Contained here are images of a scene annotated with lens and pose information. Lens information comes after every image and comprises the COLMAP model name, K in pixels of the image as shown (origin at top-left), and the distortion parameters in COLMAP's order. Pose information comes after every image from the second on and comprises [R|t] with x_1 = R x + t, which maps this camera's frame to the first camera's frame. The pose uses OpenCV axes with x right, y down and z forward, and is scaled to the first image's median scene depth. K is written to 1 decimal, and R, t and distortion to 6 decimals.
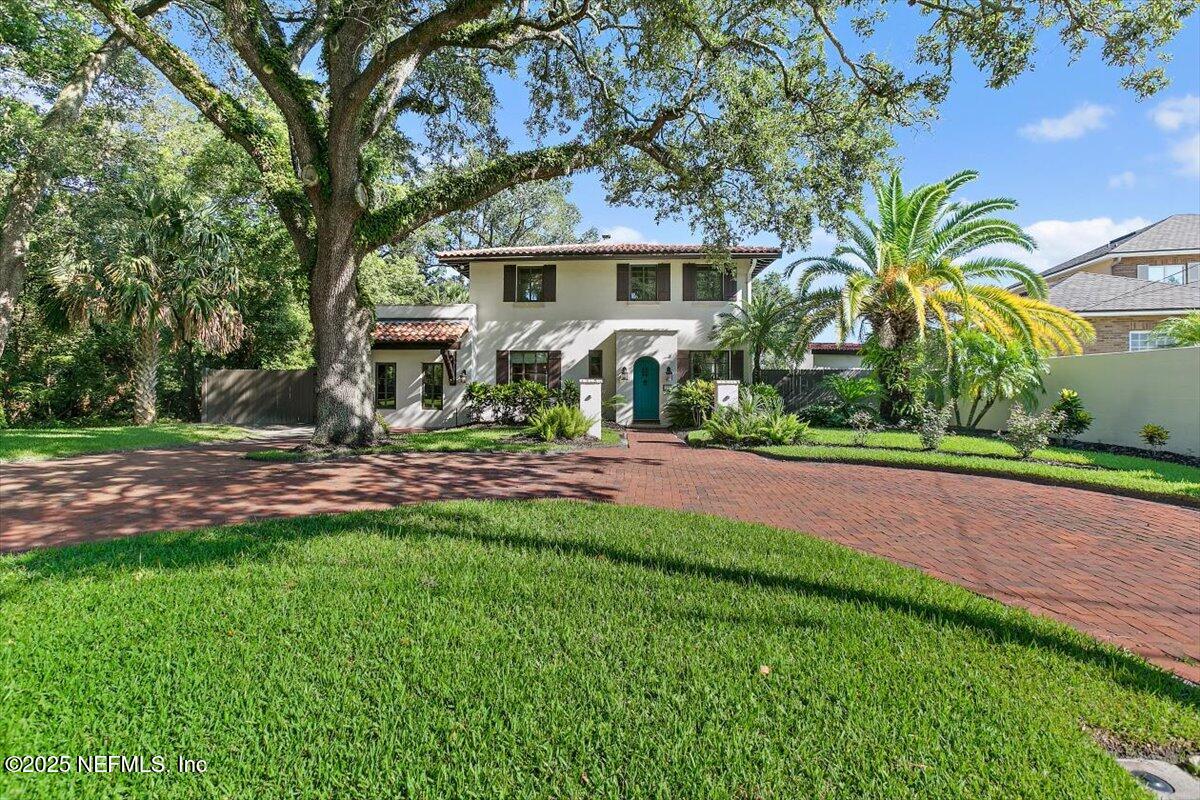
lens RADIAL K [[549.2, 0, 600.6], [0, 549.2, 400.1], [0, 0, 1]] dist [-0.000877, 0.002517]
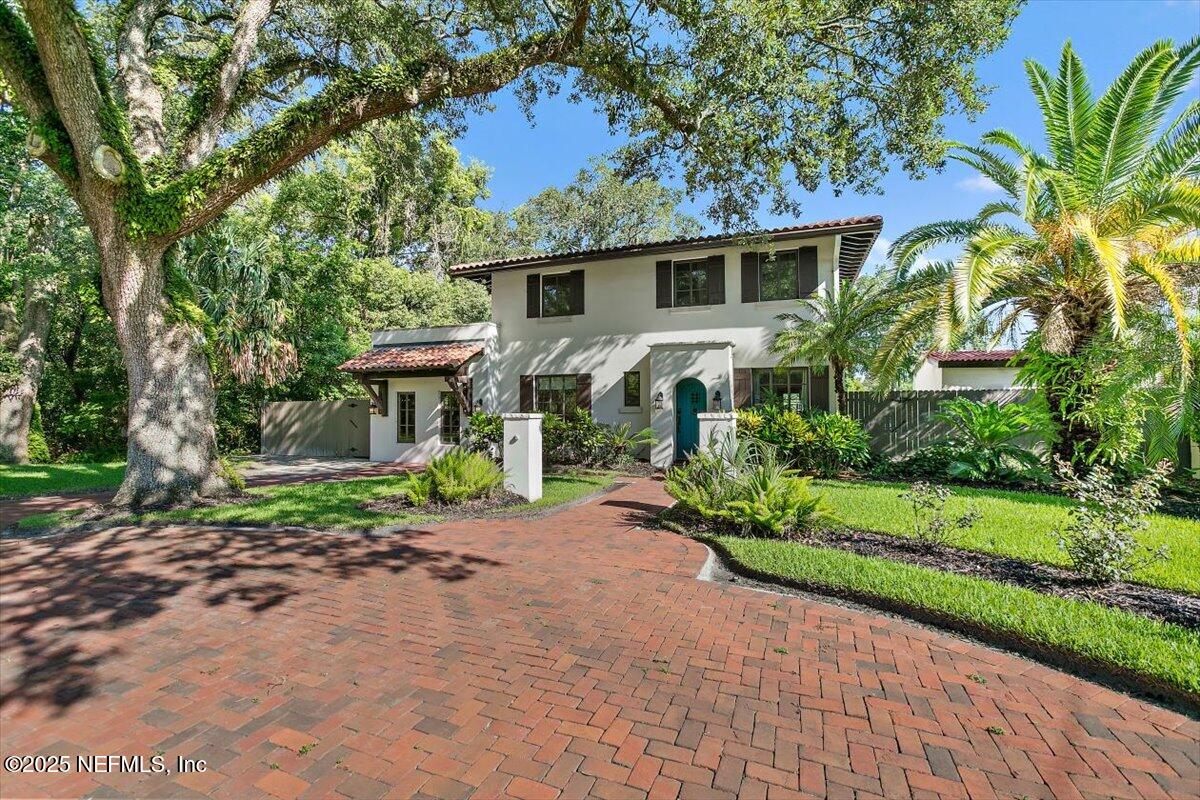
lens RADIAL K [[549.2, 0, 579.2], [0, 549.2, 422.5], [0, 0, 1]] dist [-0.000877, 0.002517]
pose [[0.956173, -0.003443, -0.292783, 0.159099], [0.002421, 0.999990, -0.003851, -0.014662], [0.292794, 0.002973, 0.956171, 0.221096]]
